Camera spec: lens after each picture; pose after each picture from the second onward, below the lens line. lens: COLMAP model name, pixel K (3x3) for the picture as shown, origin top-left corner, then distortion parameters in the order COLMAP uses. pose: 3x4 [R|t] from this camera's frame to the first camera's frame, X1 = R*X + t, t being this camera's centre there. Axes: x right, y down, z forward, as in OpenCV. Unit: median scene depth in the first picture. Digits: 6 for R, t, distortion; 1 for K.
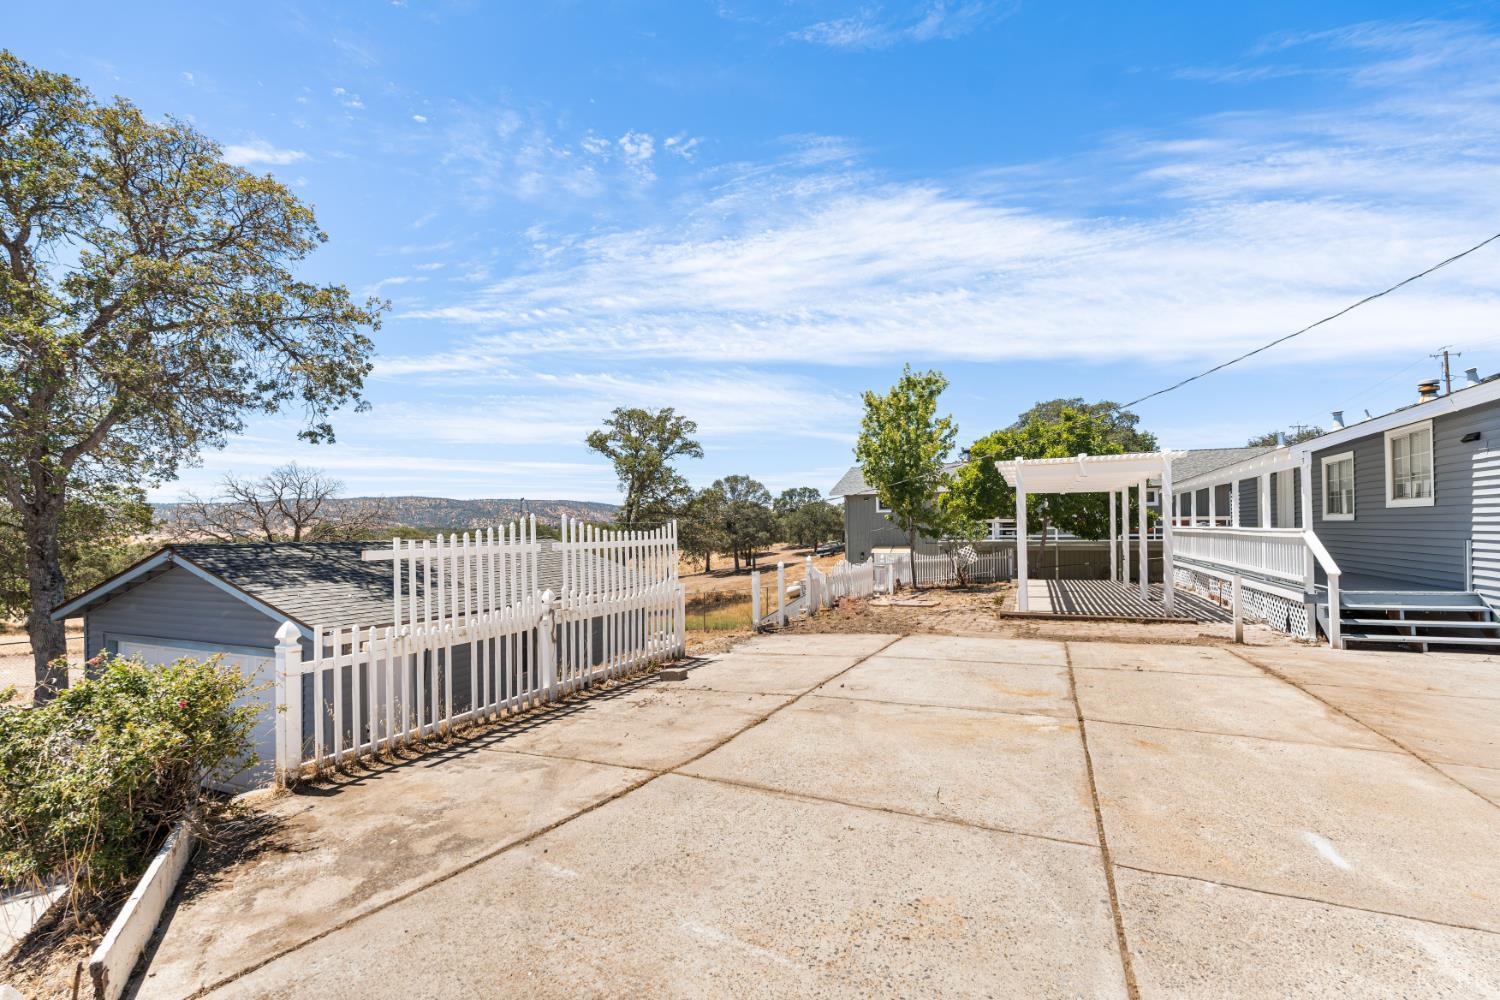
lens RADIAL K [[665.5, 0, 709.3], [0, 665.5, 504.3], [0, 0, 1]] dist [-0.022665, 0.007648]
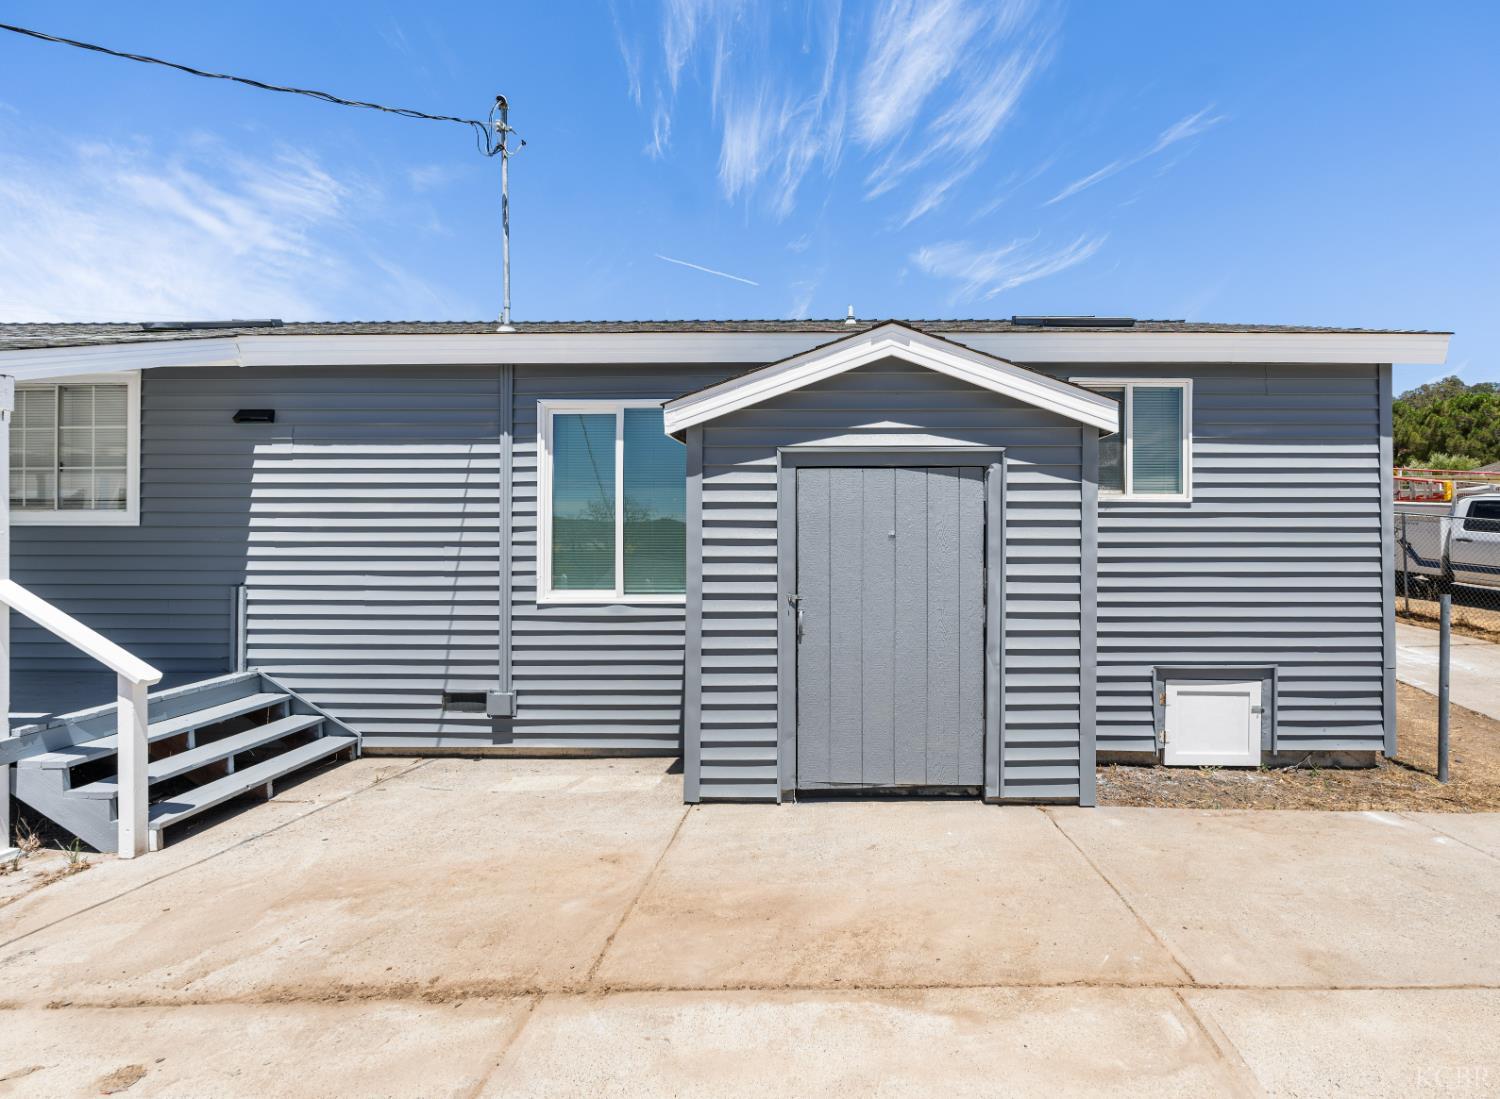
lens RADIAL K [[718.3, 0, 750.0], [0, 718.3, 549.5], [0, 0, 1]] dist [-0.001943, 0.000150]
pose [[-0.438824, -0.007127, 0.898545, 0.240216], [-0.031484, 0.999477, -0.007448, 0.007510], [-0.898021, -0.031558, -0.438819, 0.566969]]
